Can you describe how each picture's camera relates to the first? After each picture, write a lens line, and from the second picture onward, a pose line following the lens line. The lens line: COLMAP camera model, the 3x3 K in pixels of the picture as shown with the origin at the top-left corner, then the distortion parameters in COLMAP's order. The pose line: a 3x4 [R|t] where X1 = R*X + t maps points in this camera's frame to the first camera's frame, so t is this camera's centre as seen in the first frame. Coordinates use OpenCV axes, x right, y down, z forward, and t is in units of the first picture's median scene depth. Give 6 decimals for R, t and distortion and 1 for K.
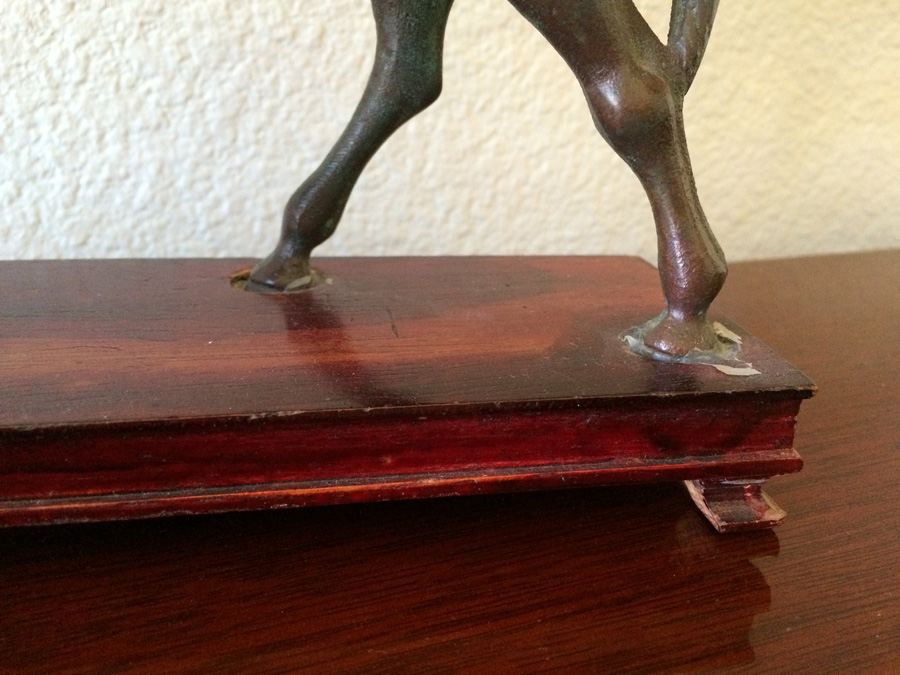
lens RADIAL K [[860.0, 0, 473.2], [0, 860.0, 367.9], [0, 0, 1]] dist [0.006606, 0.000000]
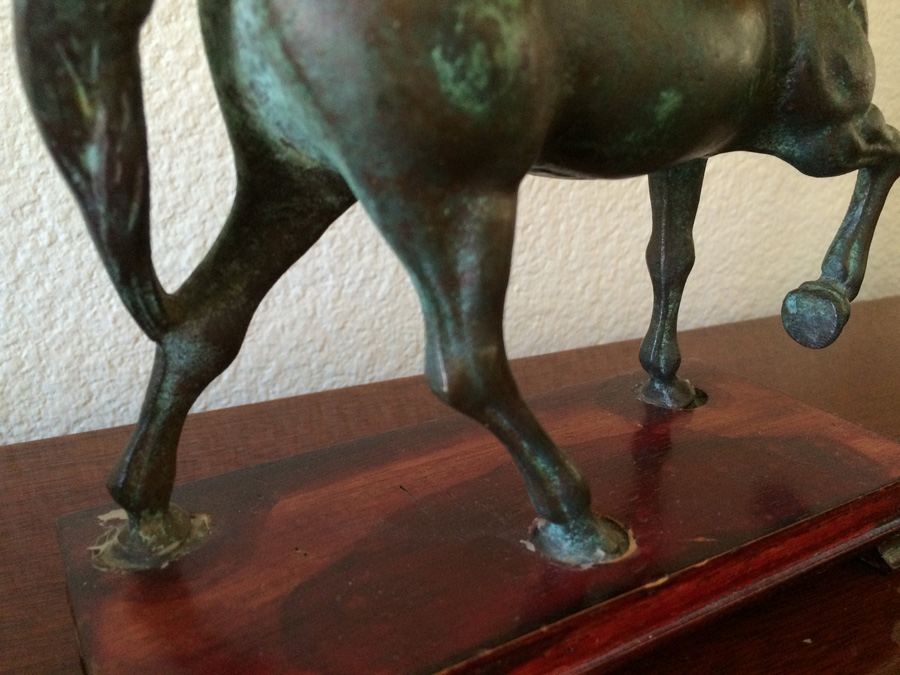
lens RADIAL K [[860.0, 0, 460.0], [0, 860.0, 366.0], [0, 0, 1]] dist [0.006606, 0.000000]
pose [[0.996282, -0.056316, 0.065191, -0.322517], [0.059311, 0.997226, -0.044966, -0.012421], [-0.062478, 0.048665, 0.996859, -0.308244]]
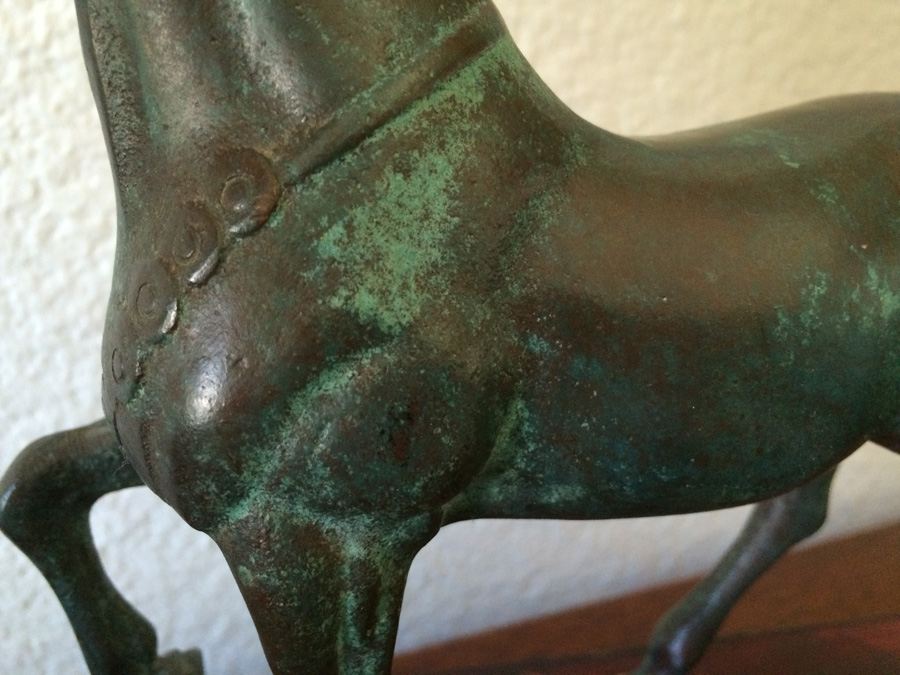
lens RADIAL K [[860.0, 0, 454.1], [0, 860.0, 341.7], [0, 0, 1]] dist [0.006606, 0.000000]
pose [[0.999258, -0.035078, 0.015889, -0.276228], [0.036322, 0.995610, -0.086267, -0.271666], [-0.012793, 0.086780, 0.996145, 0.003667]]
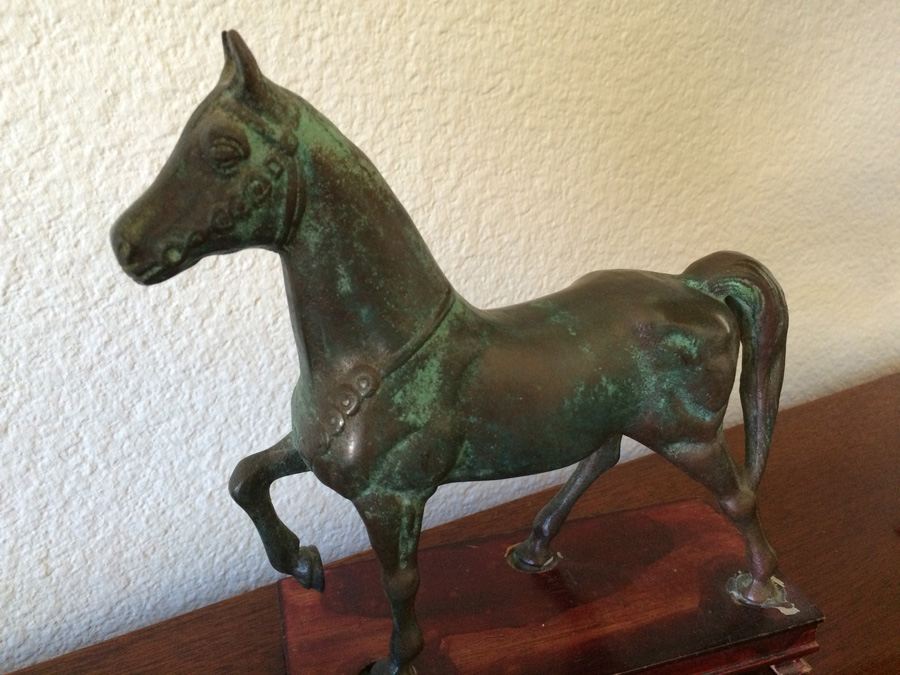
lens RADIAL K [[860.0, 0, 471.4], [0, 860.0, 348.7], [0, 0, 1]] dist [0.006606, 0.000000]
pose [[0.989430, -0.089044, 0.114453, -0.331201], [0.084089, 0.995329, 0.047418, -0.407040], [-0.118141, -0.037292, 0.992296, -0.506109]]
